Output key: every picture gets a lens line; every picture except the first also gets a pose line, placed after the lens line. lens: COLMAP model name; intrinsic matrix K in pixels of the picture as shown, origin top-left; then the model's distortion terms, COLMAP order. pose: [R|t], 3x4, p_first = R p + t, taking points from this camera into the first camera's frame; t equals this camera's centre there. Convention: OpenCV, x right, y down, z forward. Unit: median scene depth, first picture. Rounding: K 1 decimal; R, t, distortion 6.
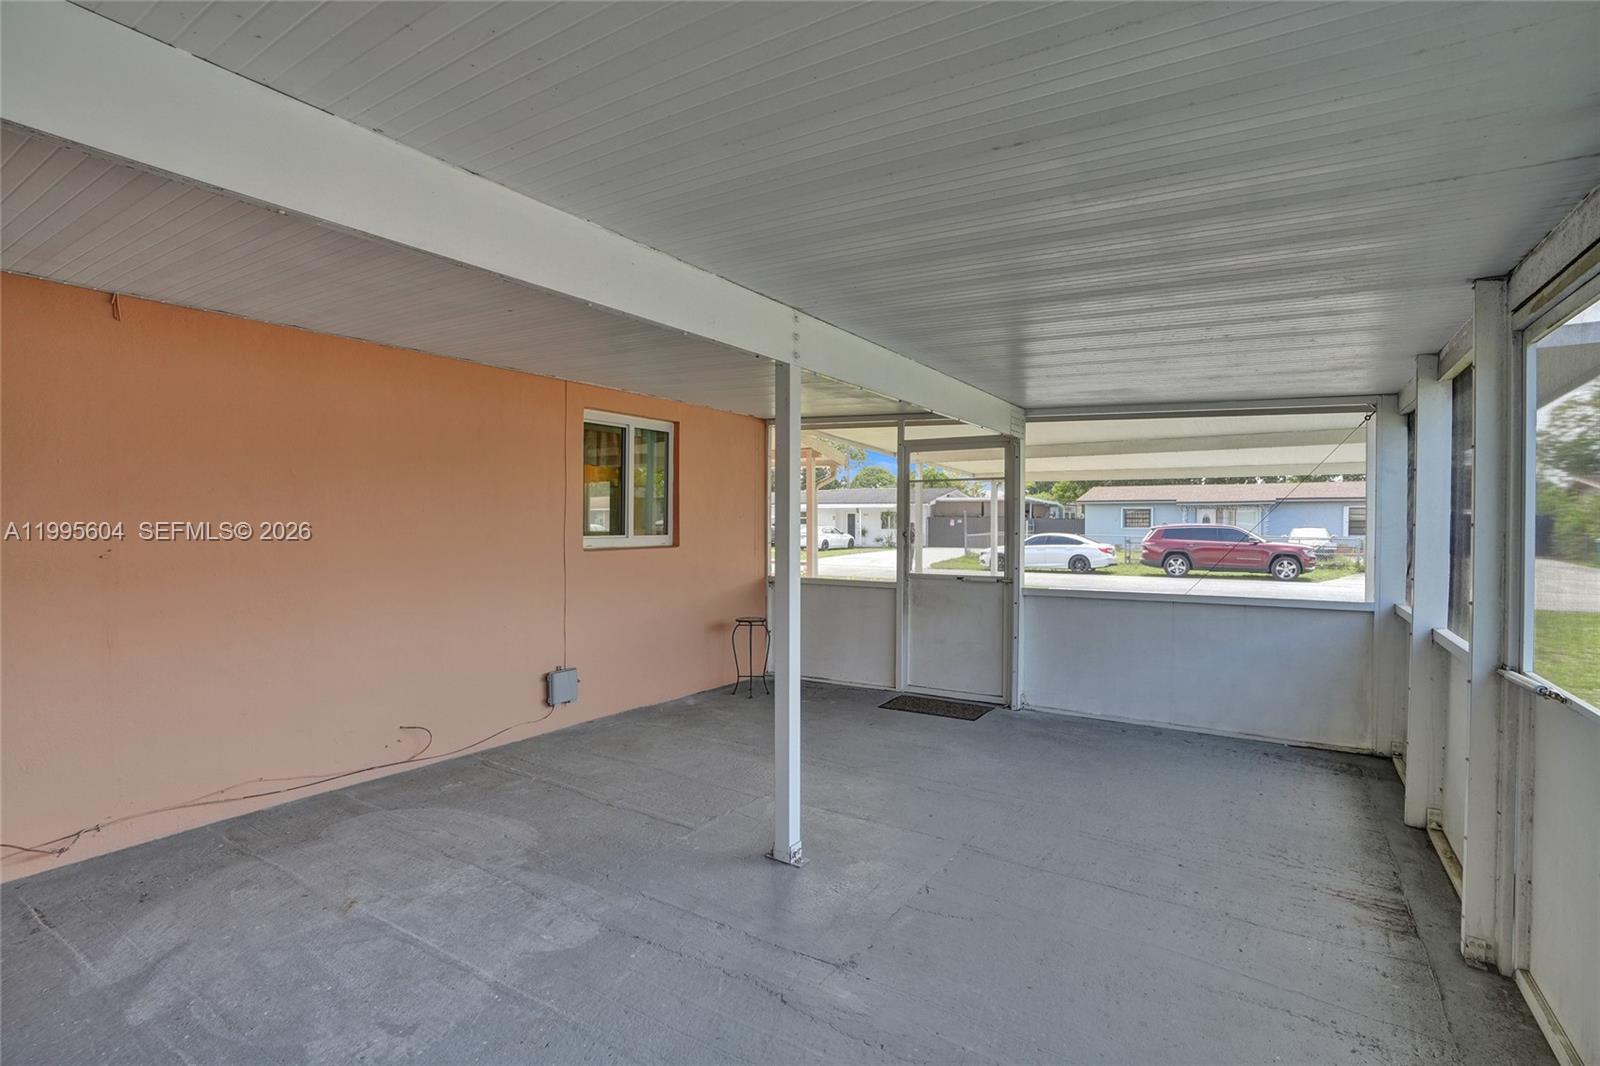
lens RADIAL K [[761.0, 0, 807.9], [0, 761.0, 532.2], [0, 0, 1]] dist [-0.077933, 0.032598]
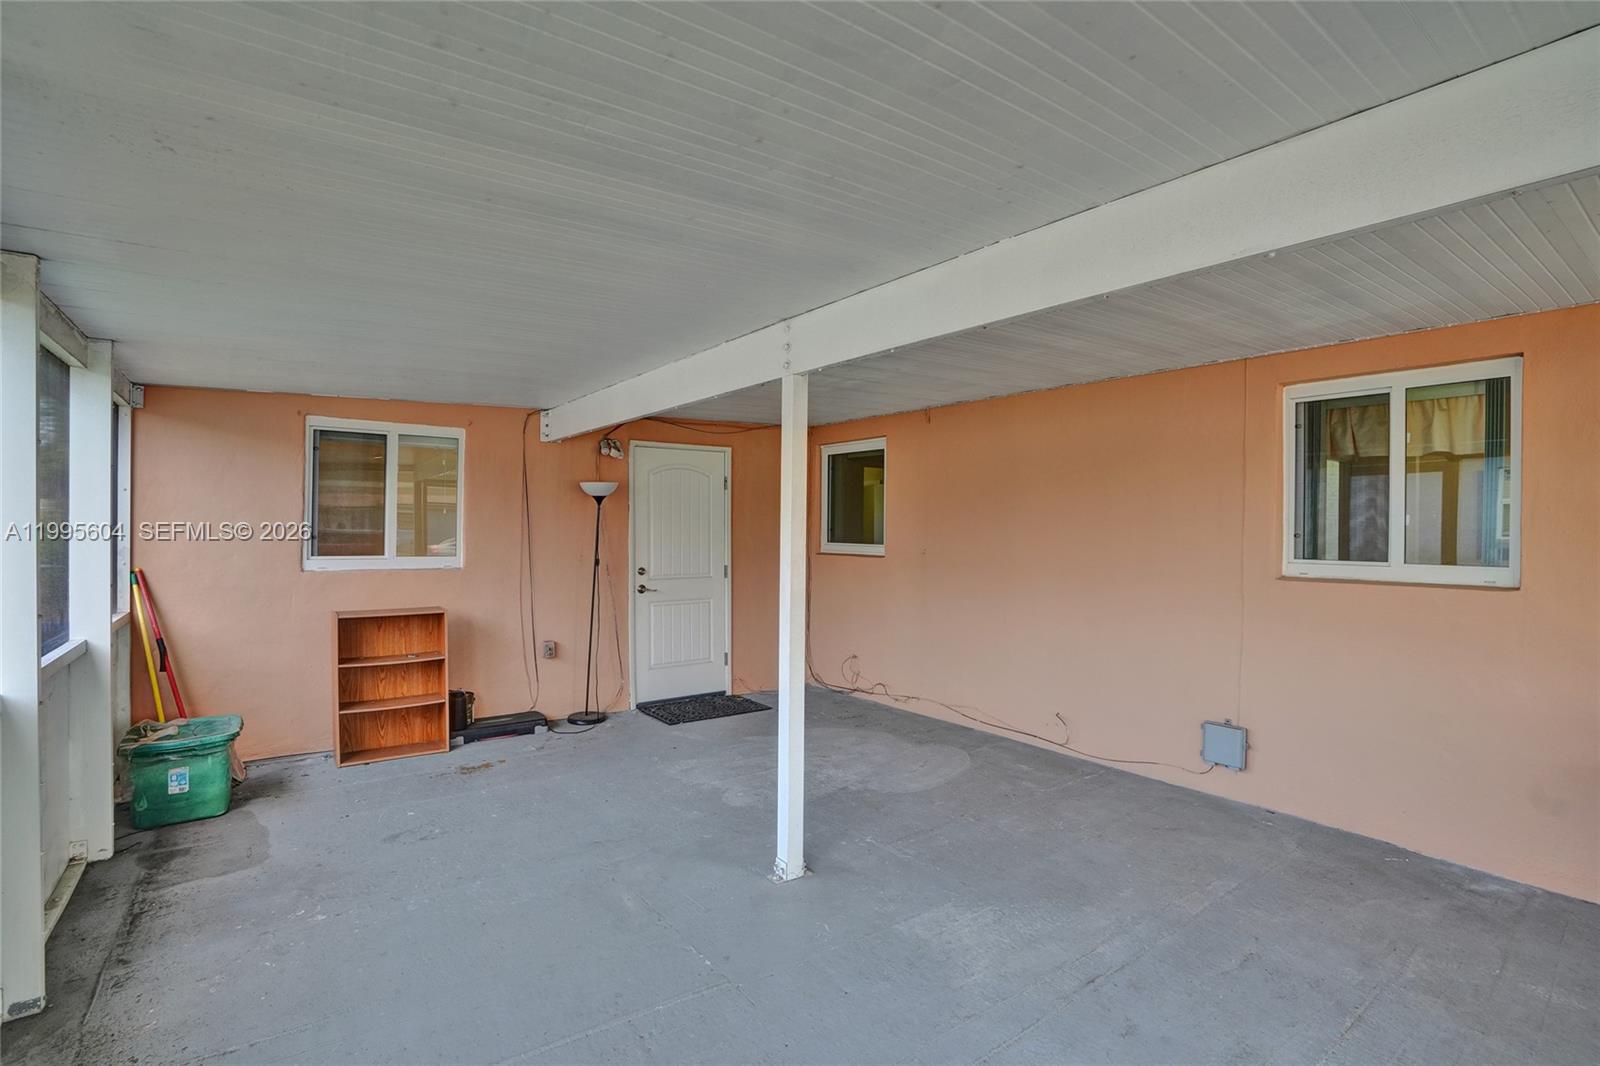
lens RADIAL K [[734.3, 0, 811.3], [0, 734.3, 532.7], [0, 0, 1]] dist [-0.073481, 0.028168]
pose [[-0.340495, -0.004418, -0.940236, 0.729983], [-0.025195, 0.999673, 0.004427, -0.016430], [0.939909, 0.025196, -0.340495, 1.140756]]
